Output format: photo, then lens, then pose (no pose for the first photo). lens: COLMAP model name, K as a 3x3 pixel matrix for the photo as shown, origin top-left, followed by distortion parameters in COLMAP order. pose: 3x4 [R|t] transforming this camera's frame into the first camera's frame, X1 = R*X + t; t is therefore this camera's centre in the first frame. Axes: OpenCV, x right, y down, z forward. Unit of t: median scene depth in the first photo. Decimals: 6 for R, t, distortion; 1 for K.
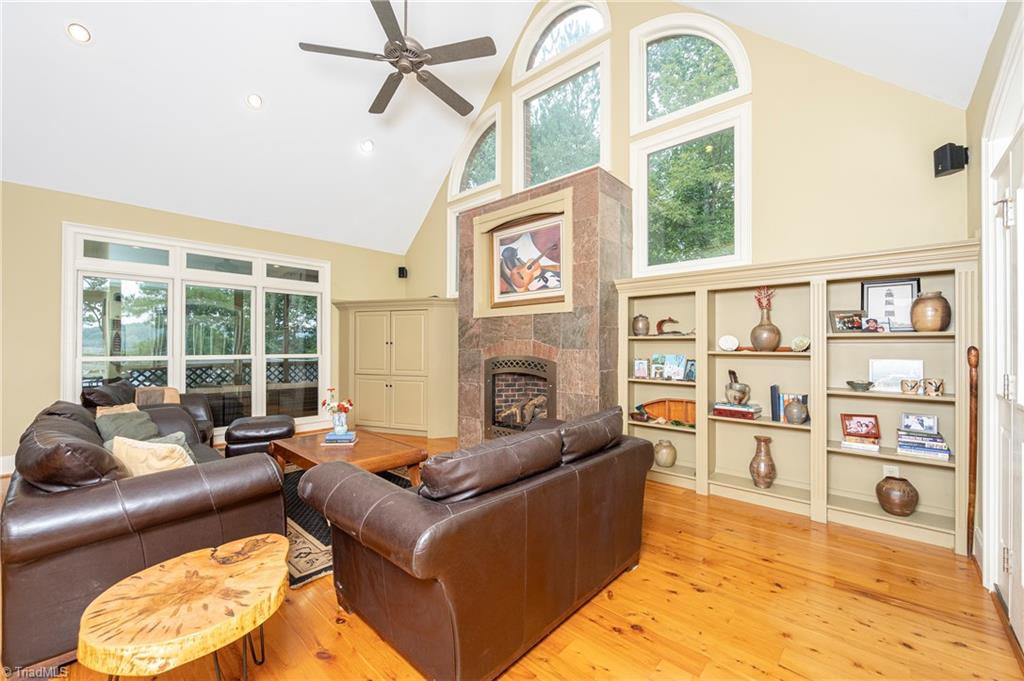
lens RADIAL K [[416.1, 0, 510.6], [0, 416.1, 348.5], [0, 0, 1]] dist [-0.006747, 0.000823]
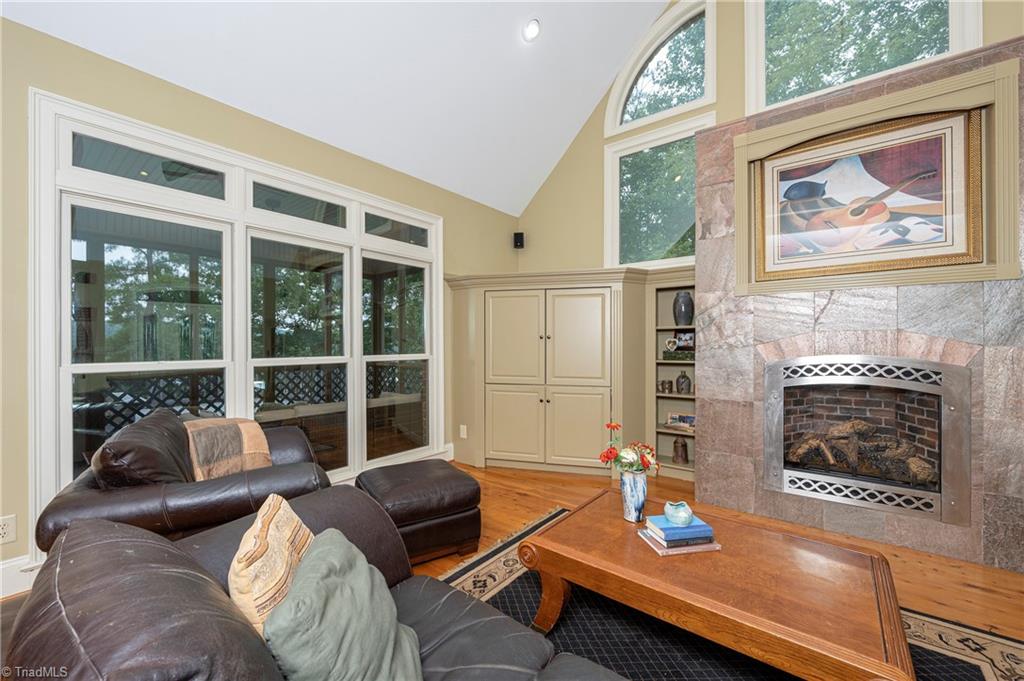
lens RADIAL K [[416.1, 0, 513.5], [0, 416.1, 340.9], [0, 0, 1]] dist [-0.006747, 0.000823]
pose [[0.996990, 0.000445, 0.077531, -0.496220], [0.000688, 0.999894, -0.014578, 0.003342], [-0.077529, 0.014587, 0.996883, 0.425560]]
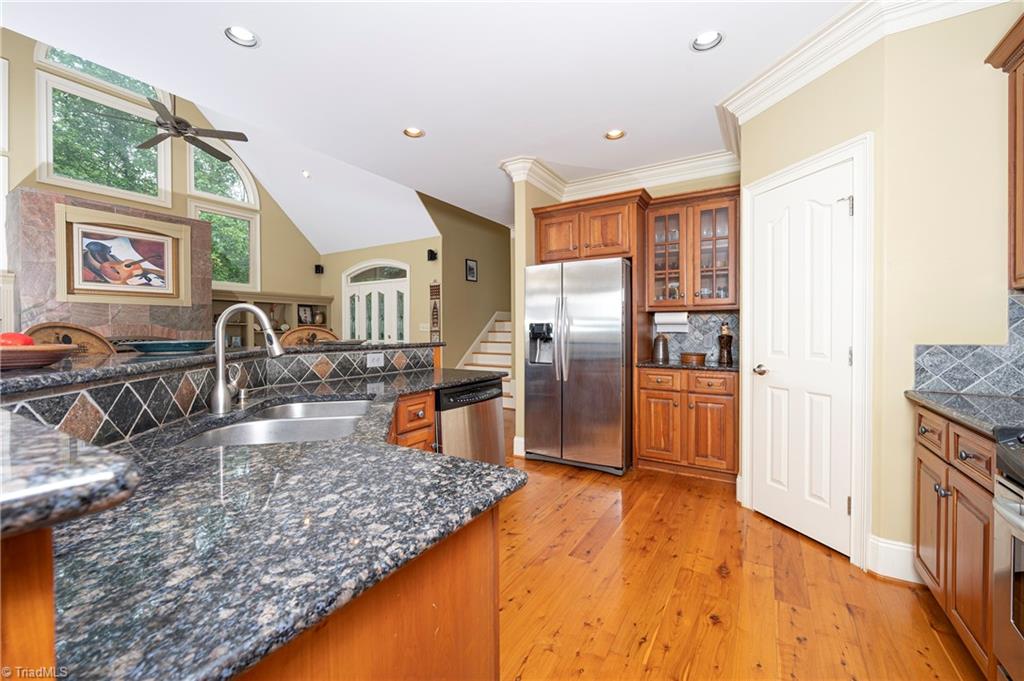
lens RADIAL K [[416.1, 0, 510.5], [0, 416.1, 334.3], [0, 0, 1]] dist [-0.006747, 0.000823]
pose [[-0.185243, -0.010097, 0.982641, -1.369511], [0.013280, 0.999830, 0.012777, 0.010564], [-0.982603, 0.015416, -0.185078, 0.097990]]
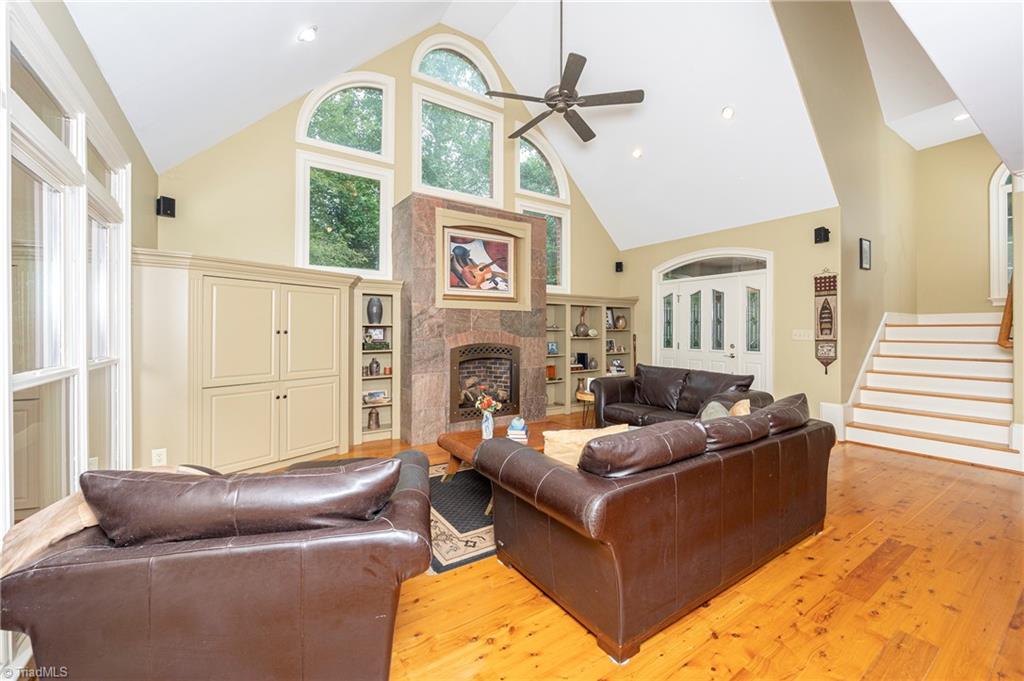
lens RADIAL K [[416.1, 0, 515.5], [0, 416.1, 333.4], [0, 0, 1]] dist [-0.006747, 0.000823]
pose [[0.230111, -0.002987, 0.973160, -1.076994], [0.008580, 0.999963, 0.001041, -0.011072], [-0.973127, 0.008111, 0.230128, 0.617804]]
